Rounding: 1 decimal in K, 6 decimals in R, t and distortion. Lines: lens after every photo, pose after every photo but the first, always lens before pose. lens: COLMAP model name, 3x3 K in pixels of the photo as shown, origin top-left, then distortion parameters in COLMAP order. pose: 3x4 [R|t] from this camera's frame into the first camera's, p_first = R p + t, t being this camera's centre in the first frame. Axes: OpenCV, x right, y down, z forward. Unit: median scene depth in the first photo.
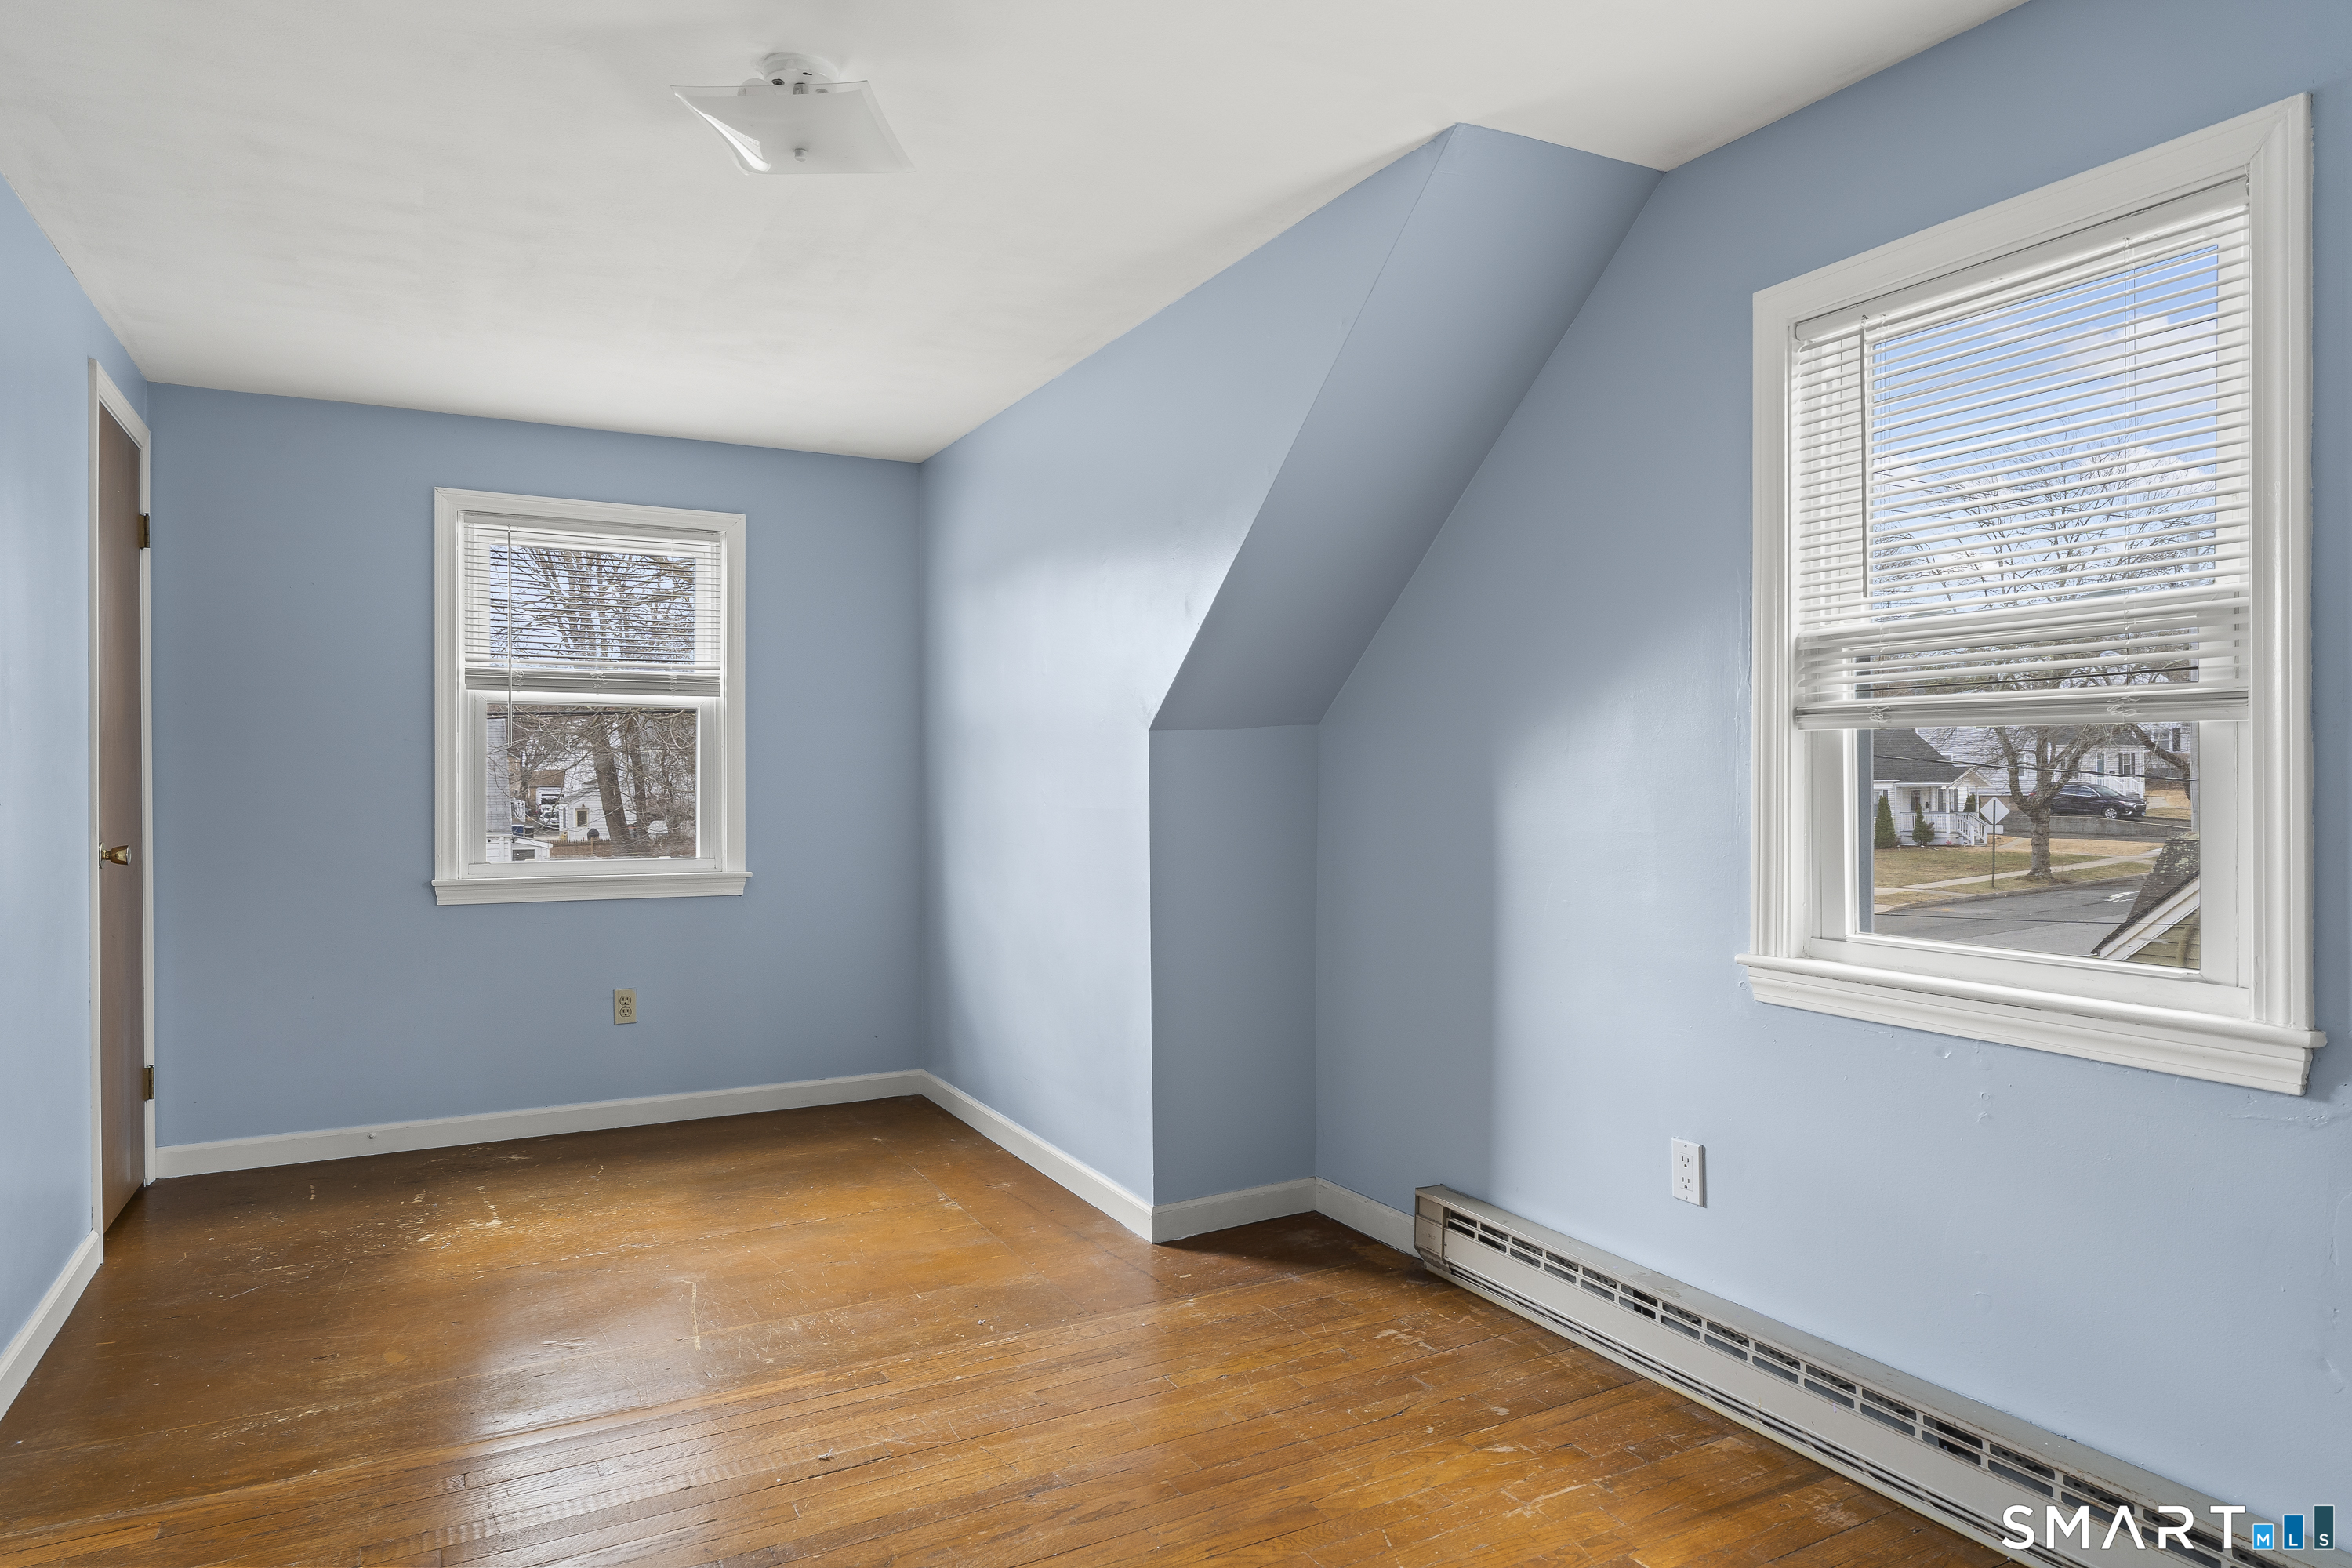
lens RADIAL K [[1360.0, 0, 1165.8], [0, 1360.0, 807.9], [0, 0, 1]] dist [-0.038794, 0.030812]
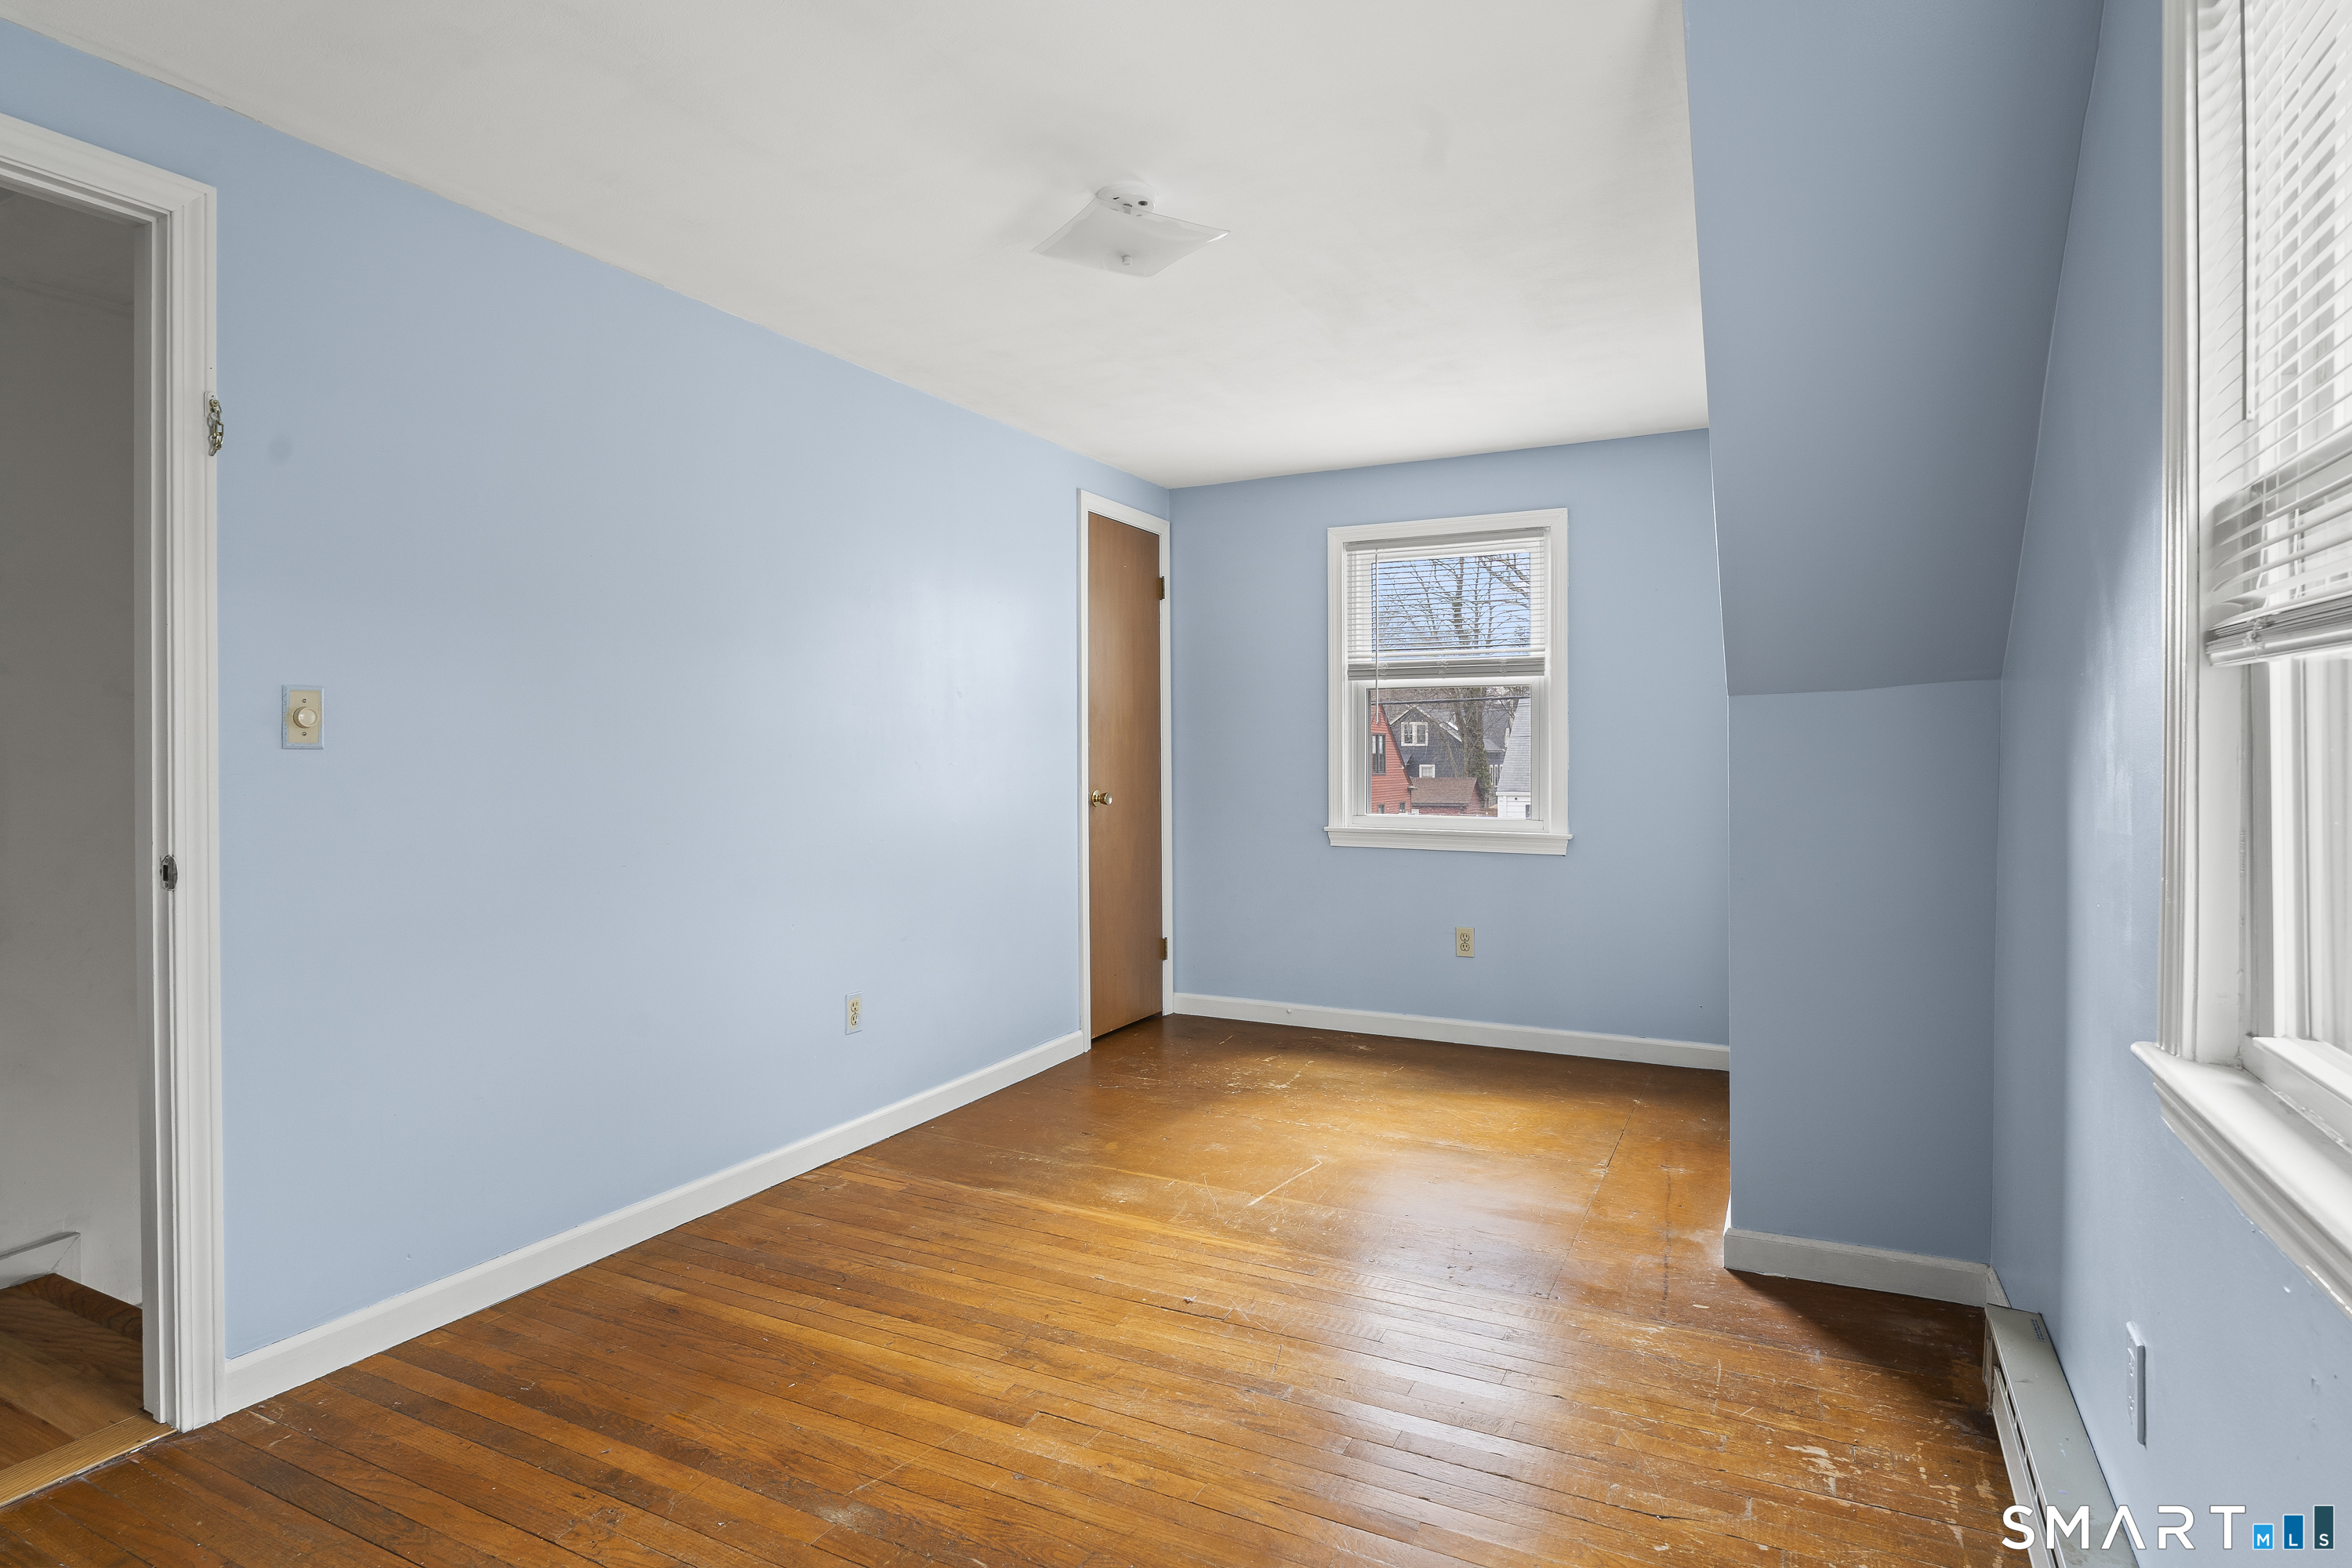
lens RADIAL K [[1236.1, 0, 1176.0], [0, 1236.1, 784.0], [0, 0, 1]] dist [-0.003289, -0.001016]
pose [[0.563728, 0.021493, -0.825681, 0.468865], [-0.013712, 0.999767, 0.016663, -0.007677], [0.825846, 0.001928, 0.563892, 0.245809]]
